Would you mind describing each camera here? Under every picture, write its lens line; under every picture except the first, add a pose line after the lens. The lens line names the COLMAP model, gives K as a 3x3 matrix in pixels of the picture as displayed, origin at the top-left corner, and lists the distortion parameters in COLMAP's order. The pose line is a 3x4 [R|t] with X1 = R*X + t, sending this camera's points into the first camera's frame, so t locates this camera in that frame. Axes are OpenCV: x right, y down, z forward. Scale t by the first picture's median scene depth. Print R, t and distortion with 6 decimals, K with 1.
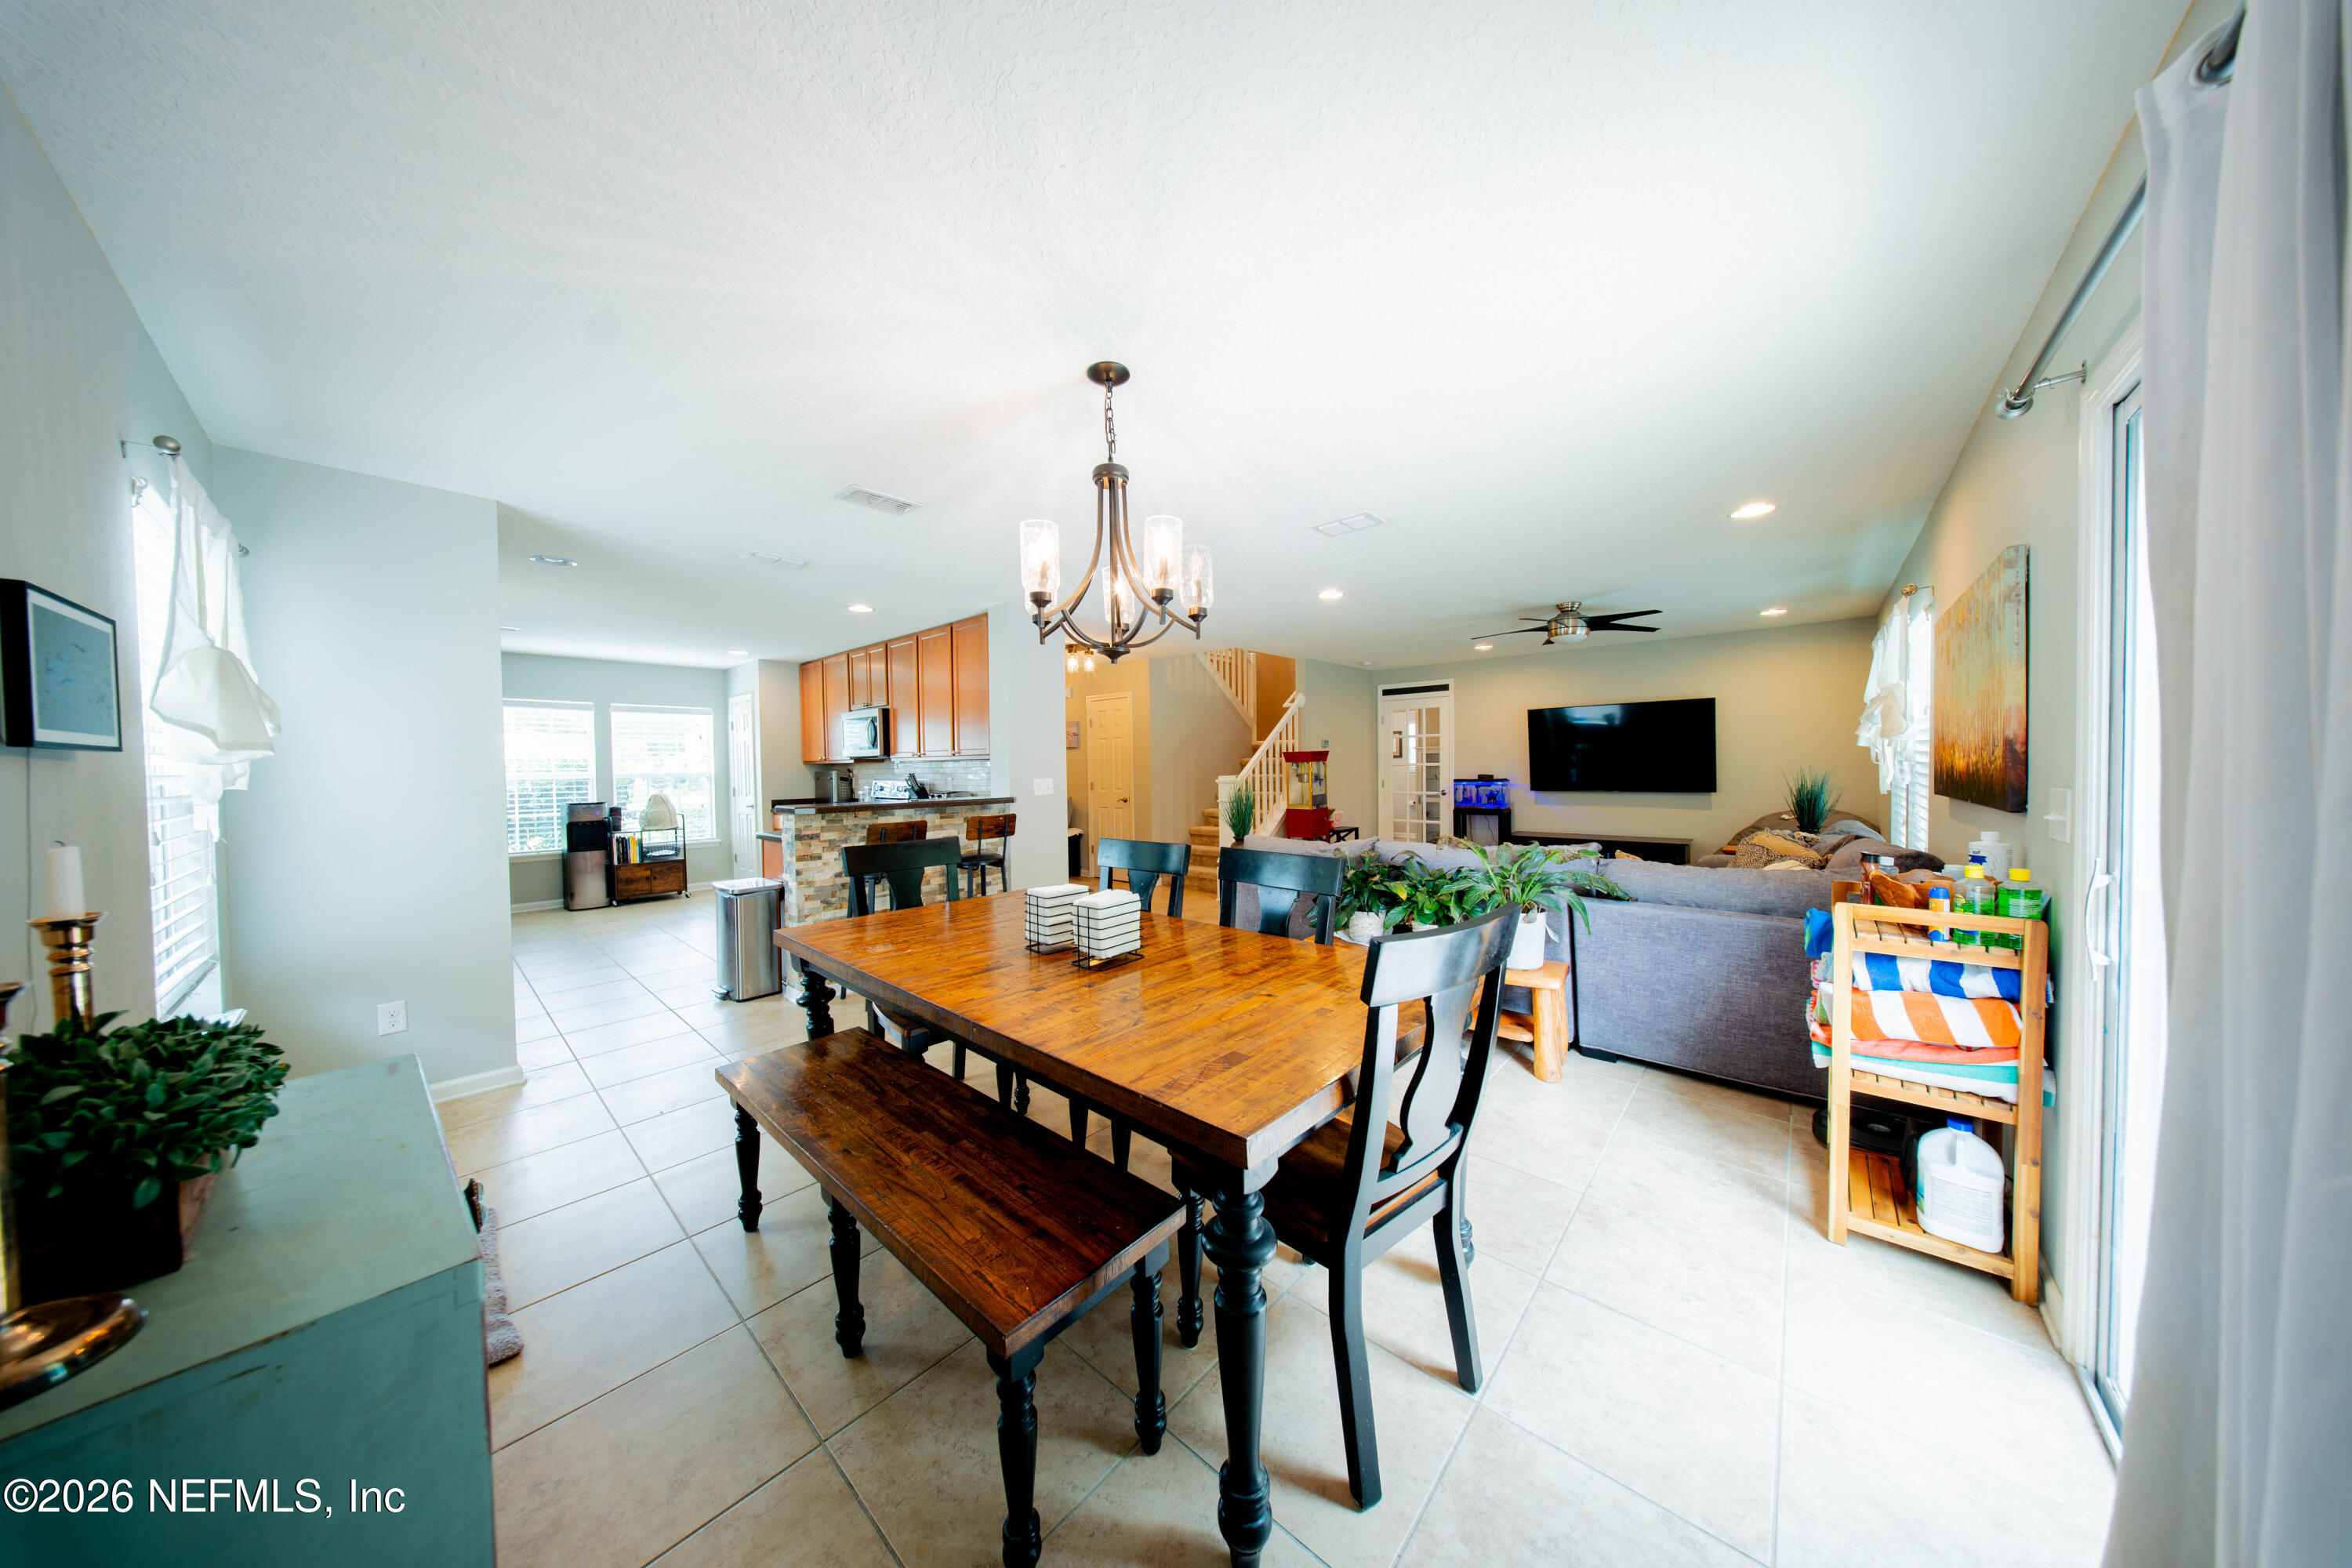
lens RADIAL K [[694.4, 0, 1176.0], [0, 694.4, 779.1], [0, 0, 1]] dist [0.004491, -0.002134]
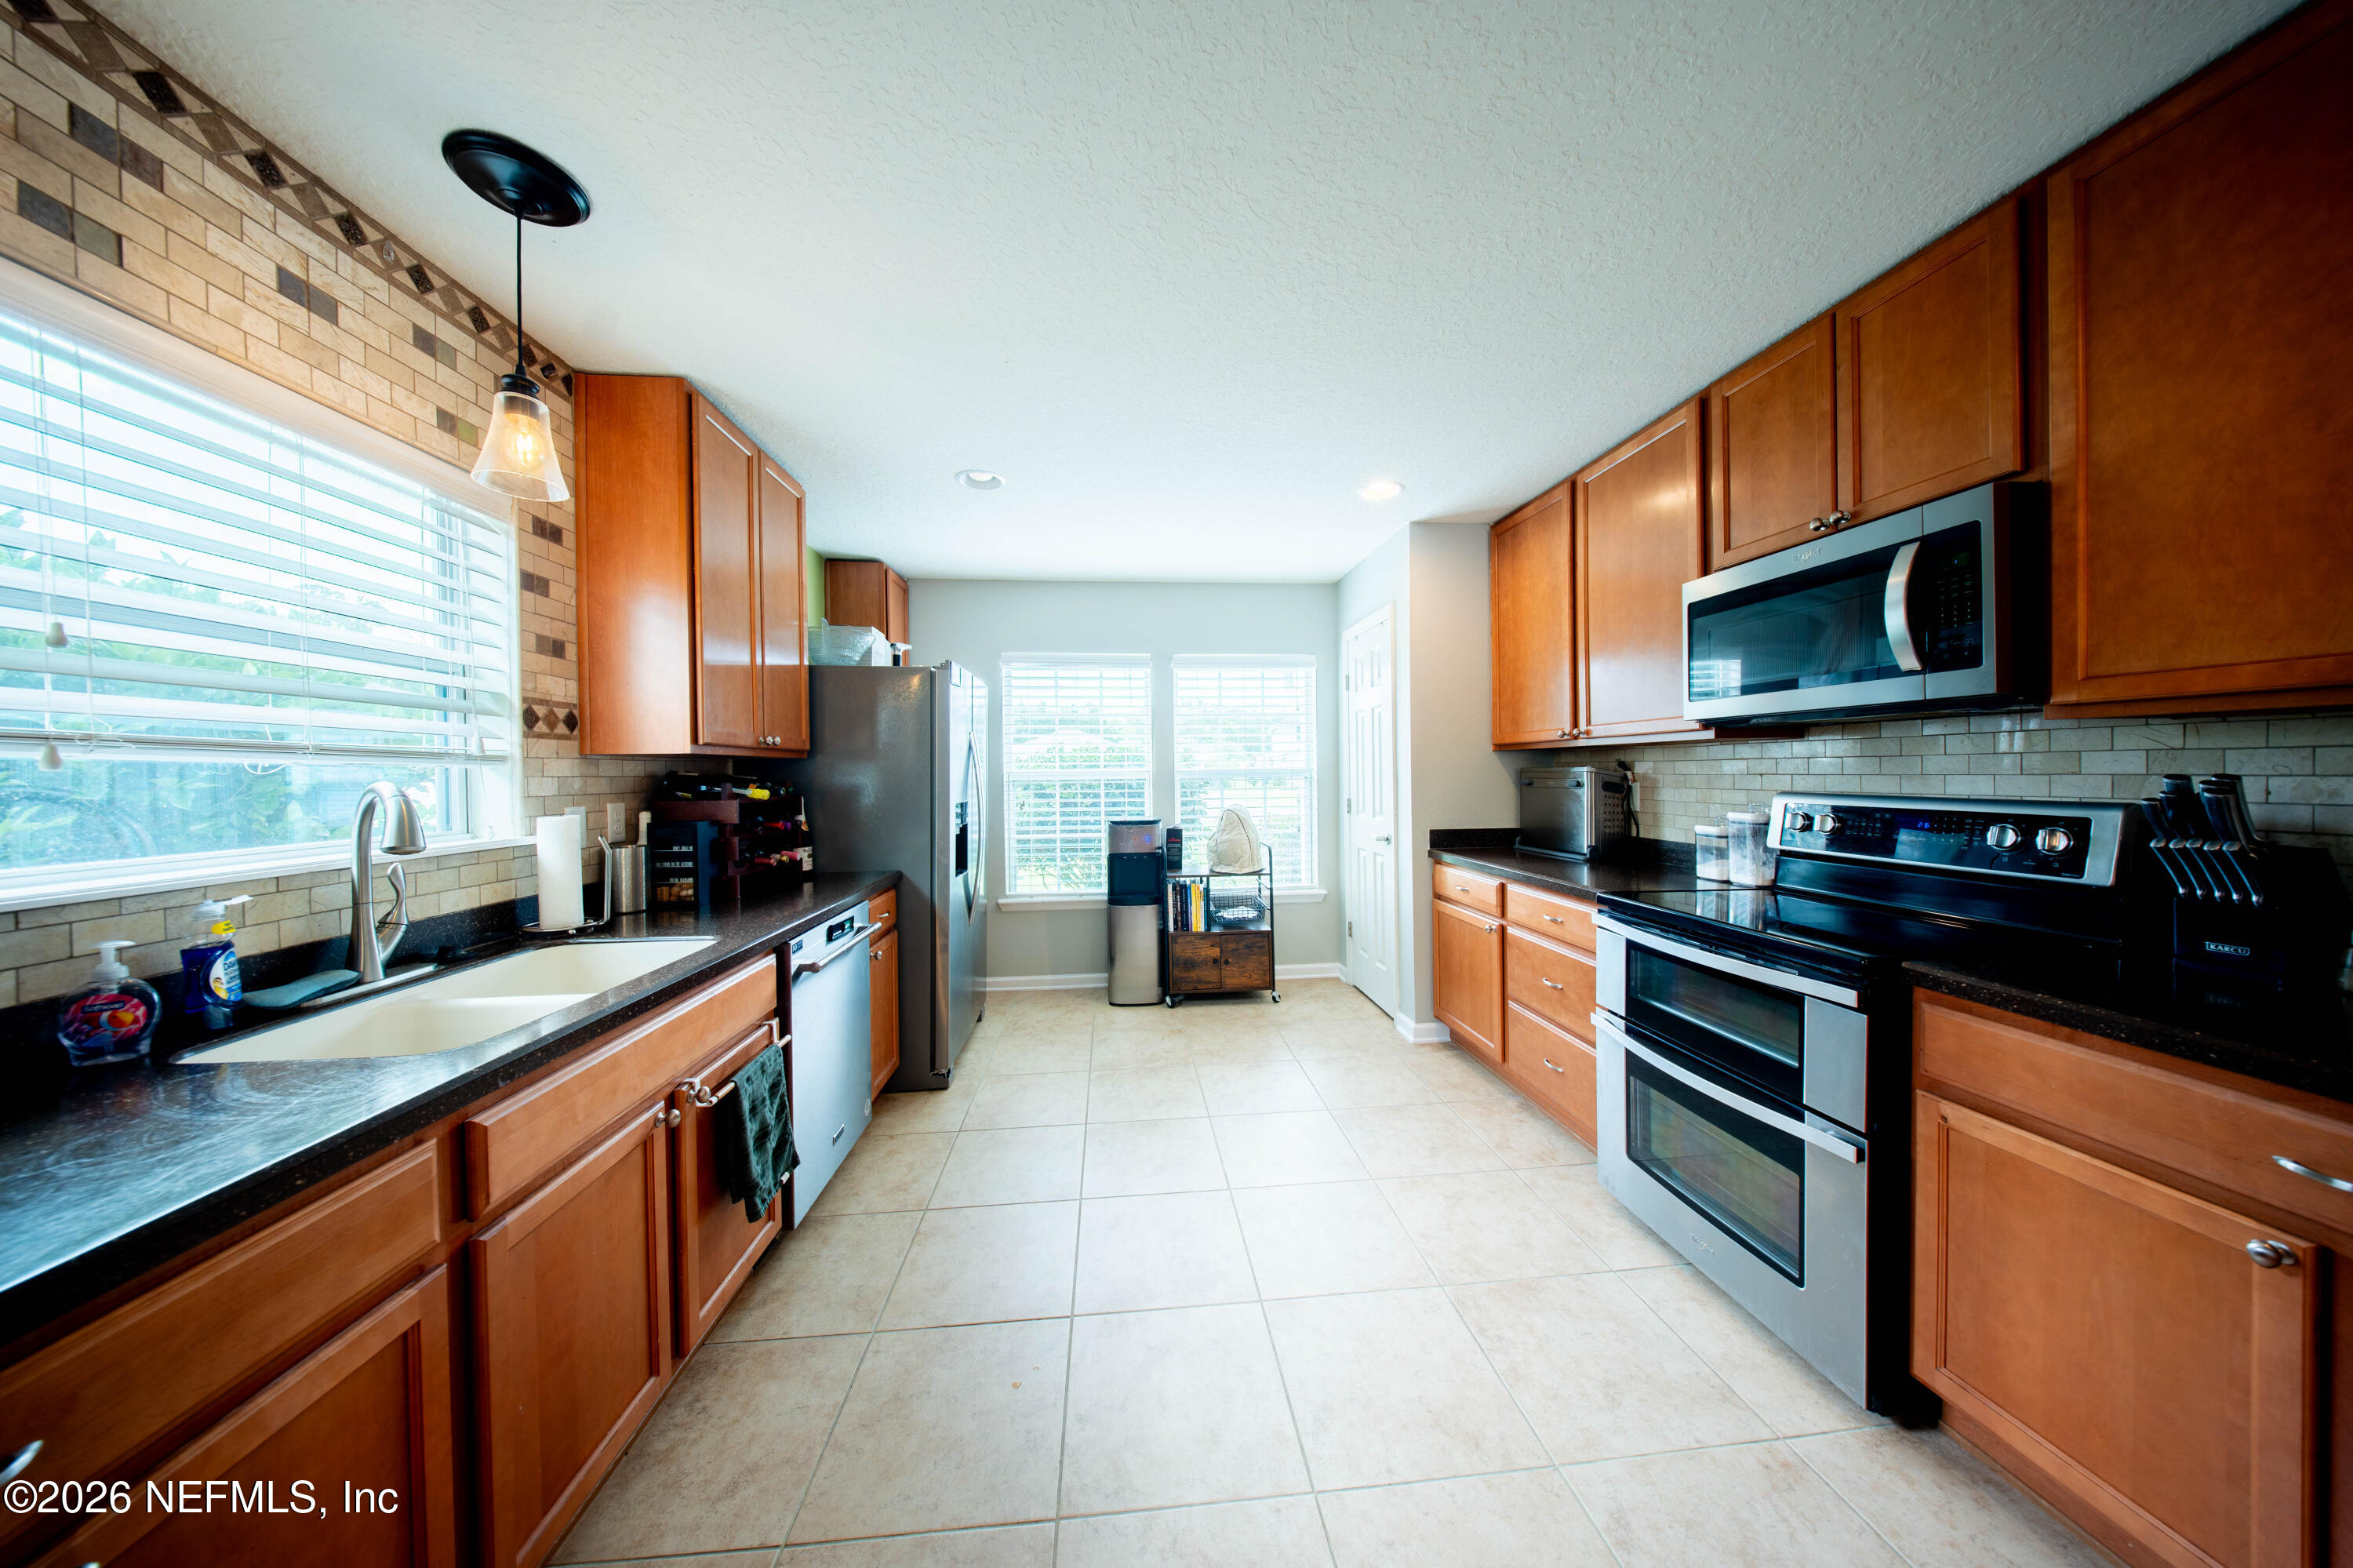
lens RADIAL K [[694.7, 0, 1176.5], [0, 694.7, 779.1], [0, 0, 1]] dist [0.004491, -0.002134]
pose [[0.731366, 0.010615, -0.681903, -0.396705], [-0.008399, 0.999943, 0.006558, -0.004865], [0.681934, 0.000931, 0.731413, 0.559195]]
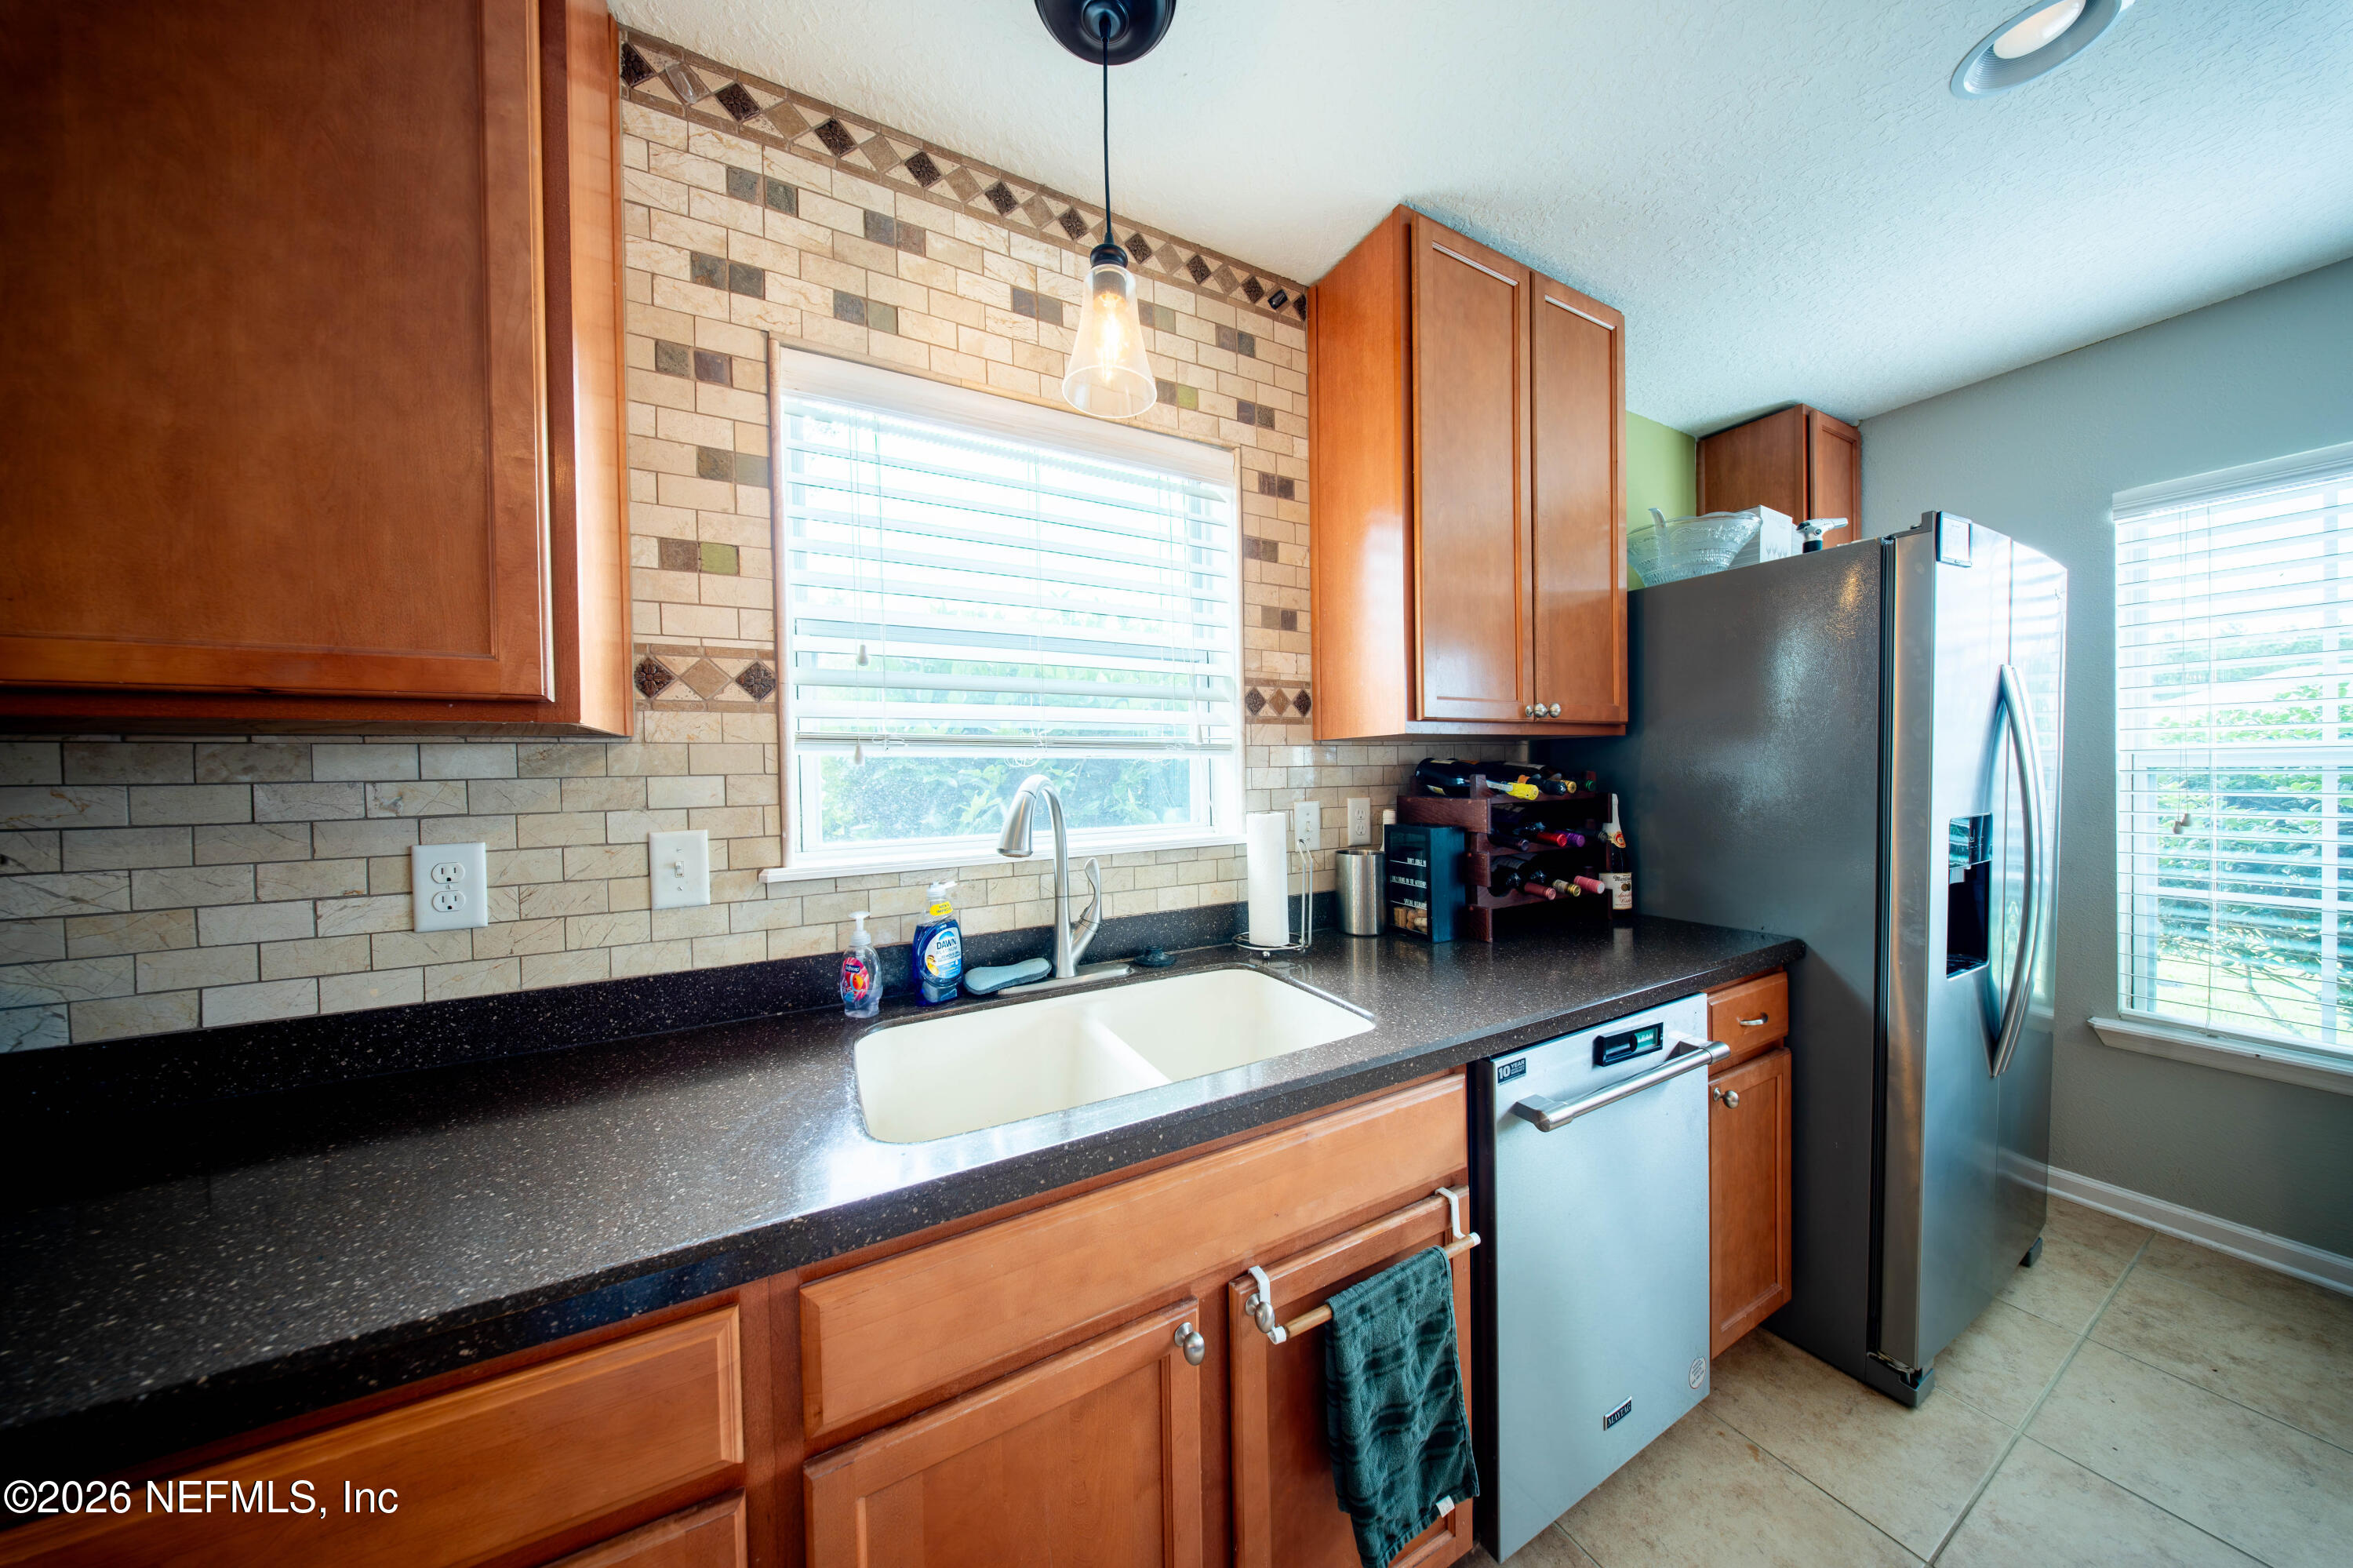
lens RADIAL K [[685.7, 0, 1176.5], [0, 685.7, 784.0], [0, 0, 1]] dist [0.002029, -0.002421]
pose [[-0.355818, 0.034008, -0.933936, -0.519153], [0.007187, 0.999408, 0.033654, -0.004315], [0.934527, 0.005263, -0.355852, 0.636944]]
